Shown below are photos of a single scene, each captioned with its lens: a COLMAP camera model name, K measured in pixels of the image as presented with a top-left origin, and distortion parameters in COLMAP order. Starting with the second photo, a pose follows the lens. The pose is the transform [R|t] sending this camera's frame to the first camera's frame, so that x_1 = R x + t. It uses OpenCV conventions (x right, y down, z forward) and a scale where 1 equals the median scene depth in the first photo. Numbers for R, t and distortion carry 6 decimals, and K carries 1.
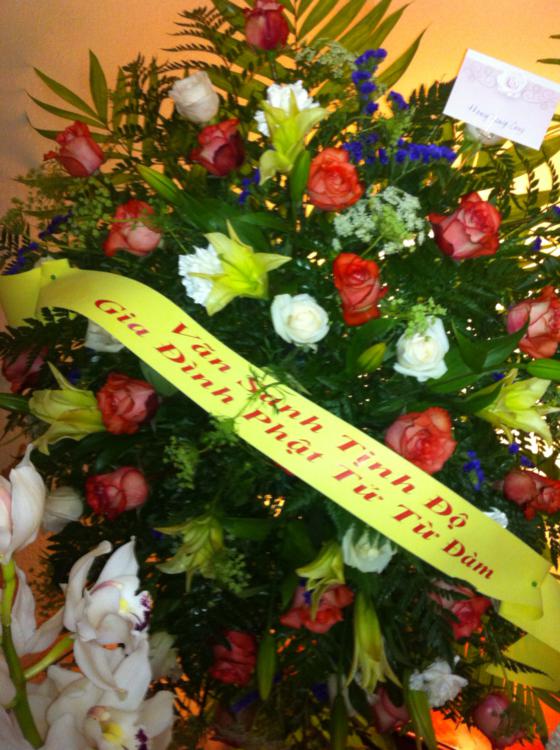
lens RADIAL K [[757.4, 0, 279.1], [0, 757.4, 375.2], [0, 0, 1]] dist [0.008433, 0.000000]
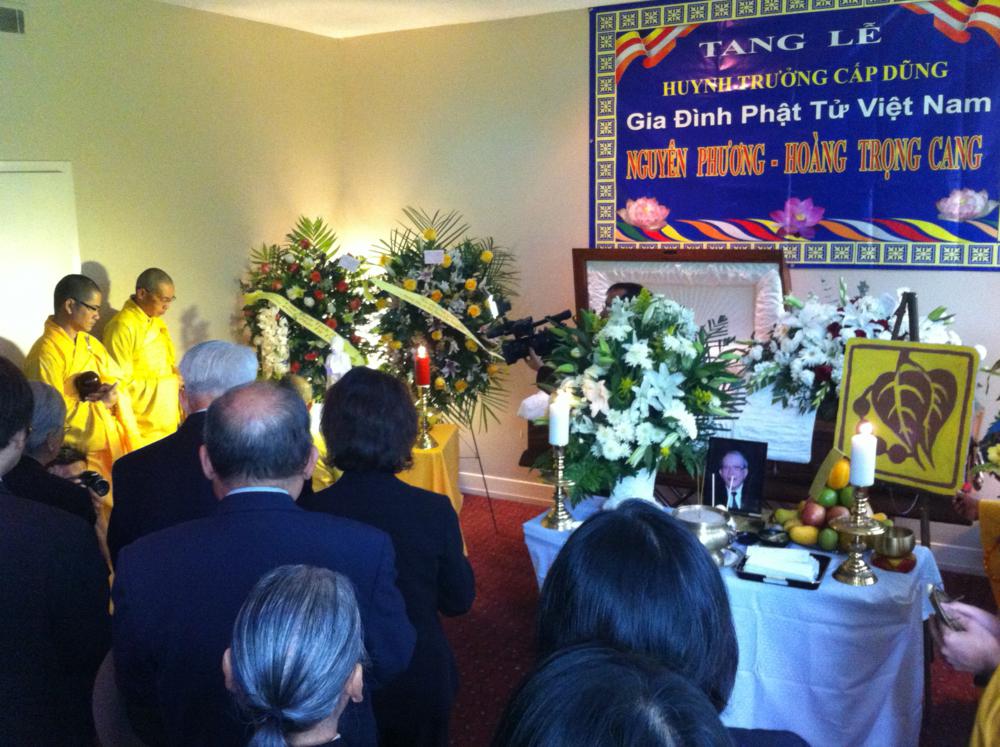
lens RADIAL K [[1009.9, 0, 495.4], [0, 1009.9, 373.1], [0, 0, 1]] dist [0.008433, 0.000000]
pose [[0.992036, 0.025386, 0.123372, 0.441332], [-0.006237, 0.988178, -0.153183, 1.440528], [-0.125802, 0.151194, 0.980466, -5.796824]]
